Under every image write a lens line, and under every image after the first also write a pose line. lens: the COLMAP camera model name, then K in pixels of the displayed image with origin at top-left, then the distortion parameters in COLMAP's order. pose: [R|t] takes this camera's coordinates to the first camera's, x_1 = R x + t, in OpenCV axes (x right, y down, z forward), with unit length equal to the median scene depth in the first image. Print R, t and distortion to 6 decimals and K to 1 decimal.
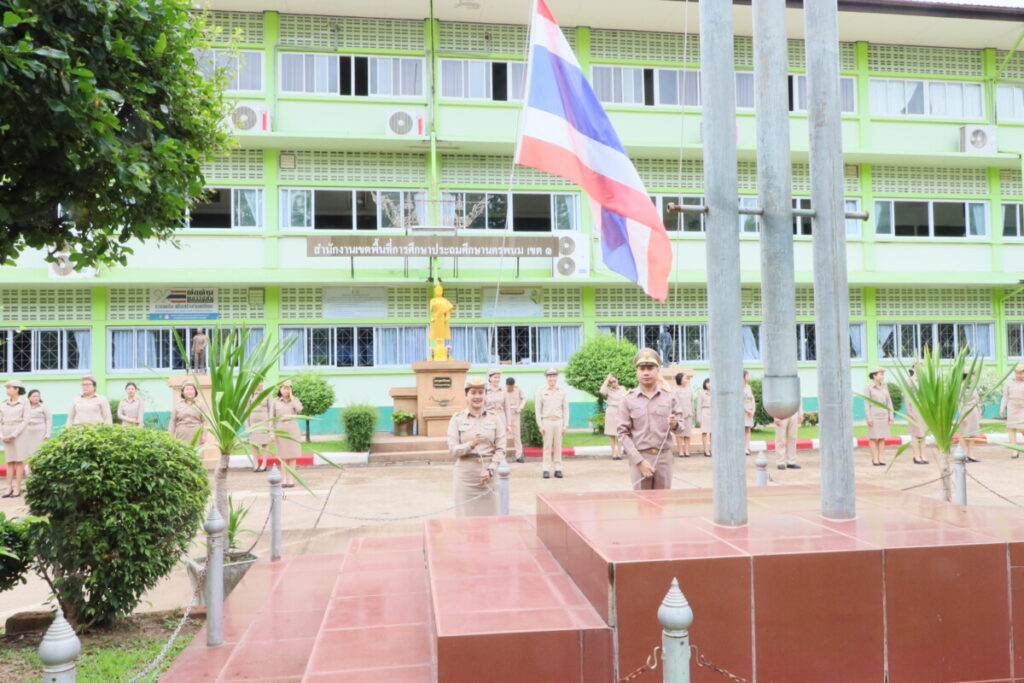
lens RADIAL K [[792.4, 0, 512.7], [0, 792.4, 354.0], [0, 0, 1]] dist [-0.014214, 0.001048]
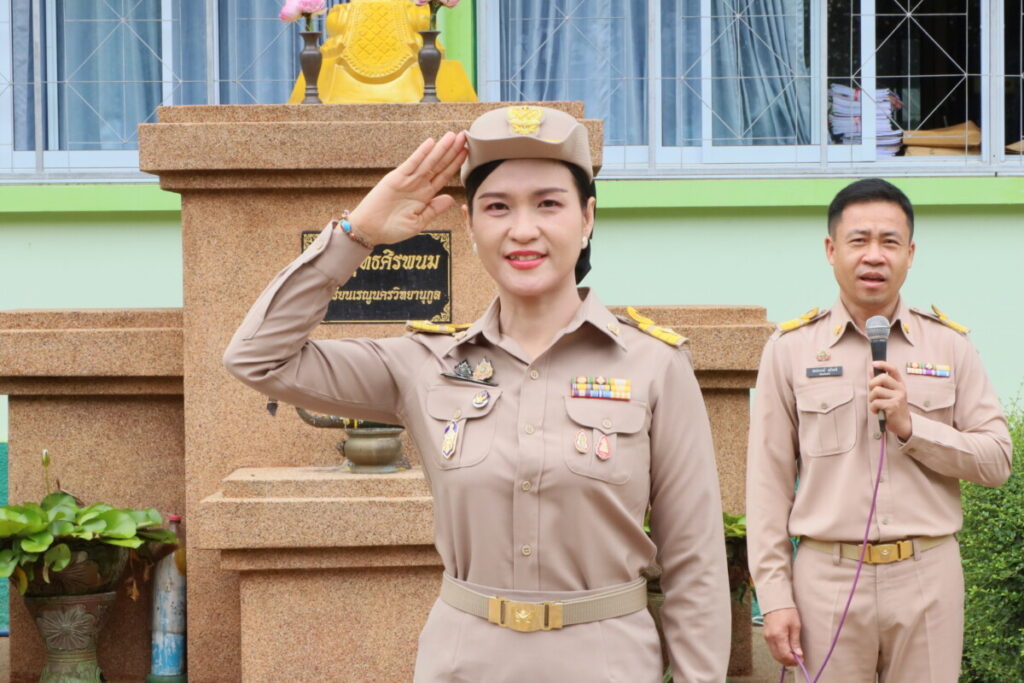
lens RADIAL K [[3686.4, 0, 512.0], [0, 3686.4, 341.5], [0, 0, 1]] dist [0.016068, -0.497337]
pose [[0.987156, 0.011655, -0.159336, 0.026263], [-0.003698, 0.998735, 0.050142, 0.016795], [0.159719, -0.048908, 0.985950, 0.423605]]
